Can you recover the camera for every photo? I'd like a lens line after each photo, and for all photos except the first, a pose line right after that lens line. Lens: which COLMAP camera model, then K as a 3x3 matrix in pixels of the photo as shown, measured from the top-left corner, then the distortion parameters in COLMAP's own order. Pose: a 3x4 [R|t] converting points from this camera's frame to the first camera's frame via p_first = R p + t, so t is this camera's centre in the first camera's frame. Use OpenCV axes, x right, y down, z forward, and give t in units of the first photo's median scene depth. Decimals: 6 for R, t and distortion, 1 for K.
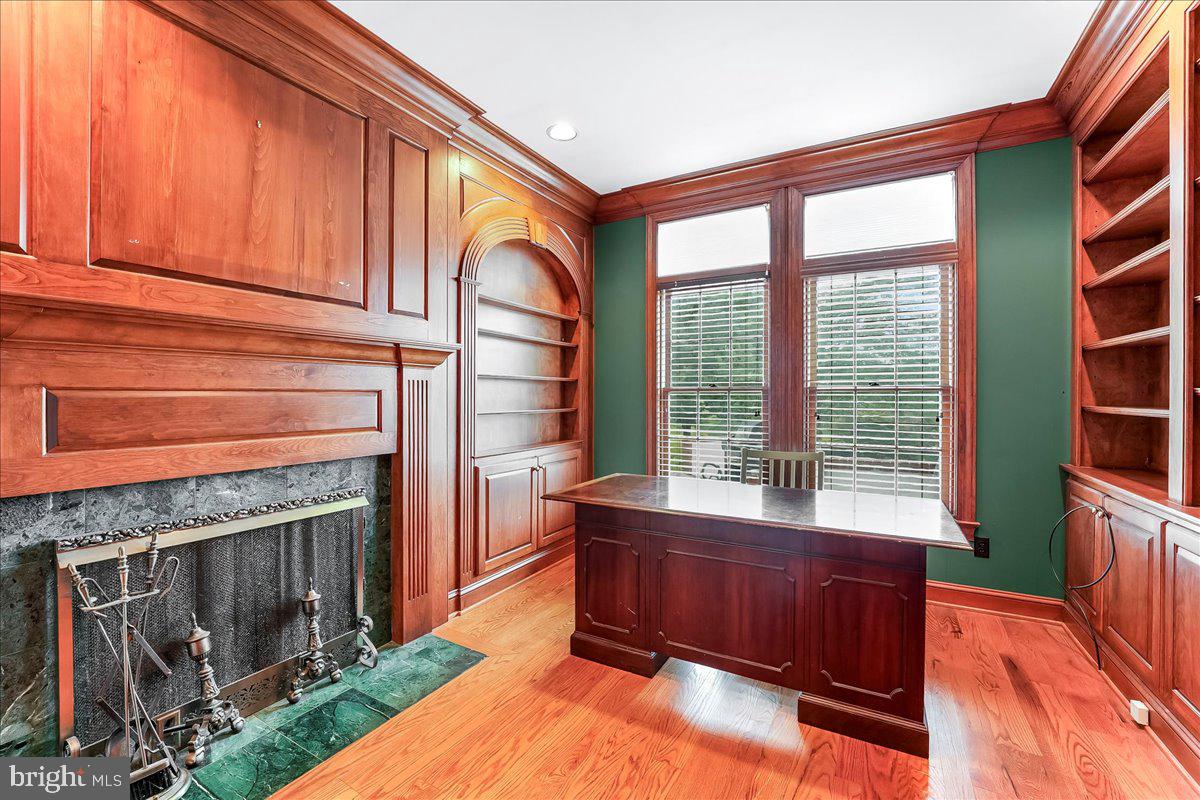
lens RADIAL K [[503.9, 0, 601.4], [0, 503.9, 395.1], [0, 0, 1]] dist [-0.002739, -0.000328]
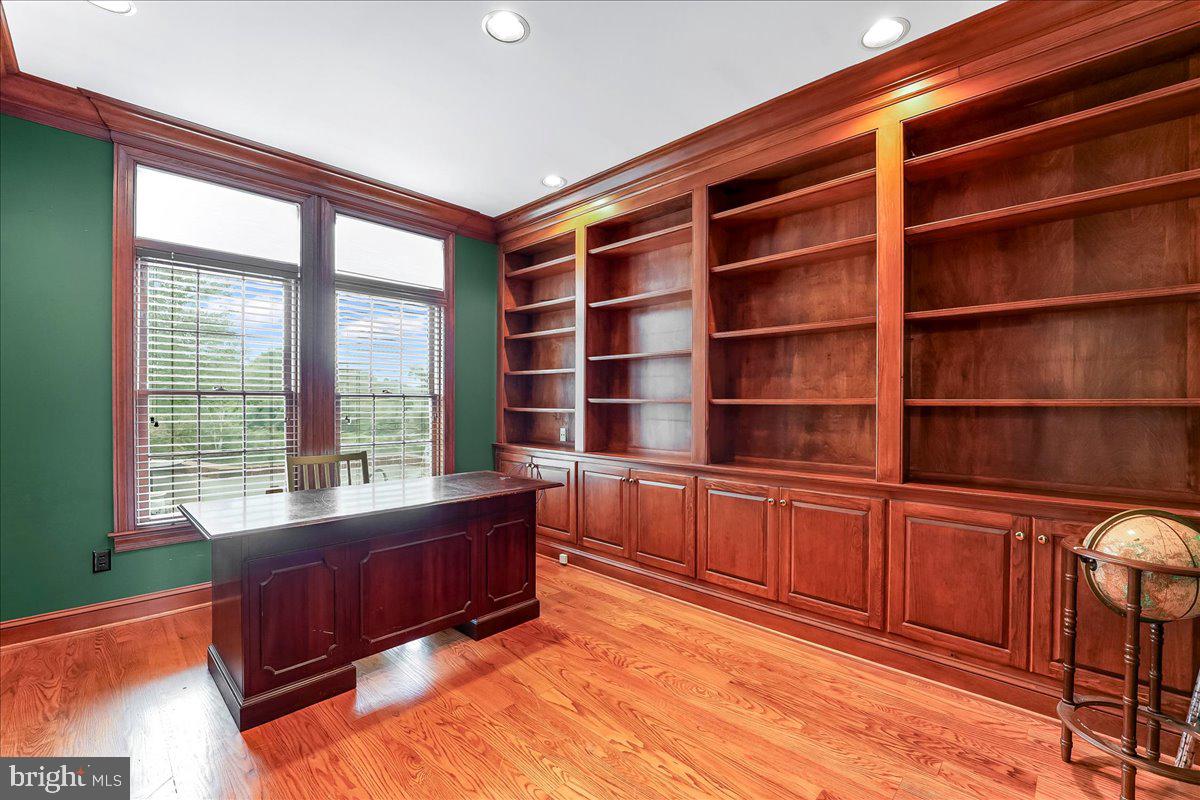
lens RADIAL K [[496.0, 0, 602.4], [0, 496.0, 404.6], [0, 0, 1]] dist [-0.001367, -0.000079]
pose [[0.267094, -0.004823, 0.963658, -0.476983], [-0.006204, 0.999958, 0.006724, -0.001507], [-0.963650, -0.007774, 0.267053, 0.187907]]
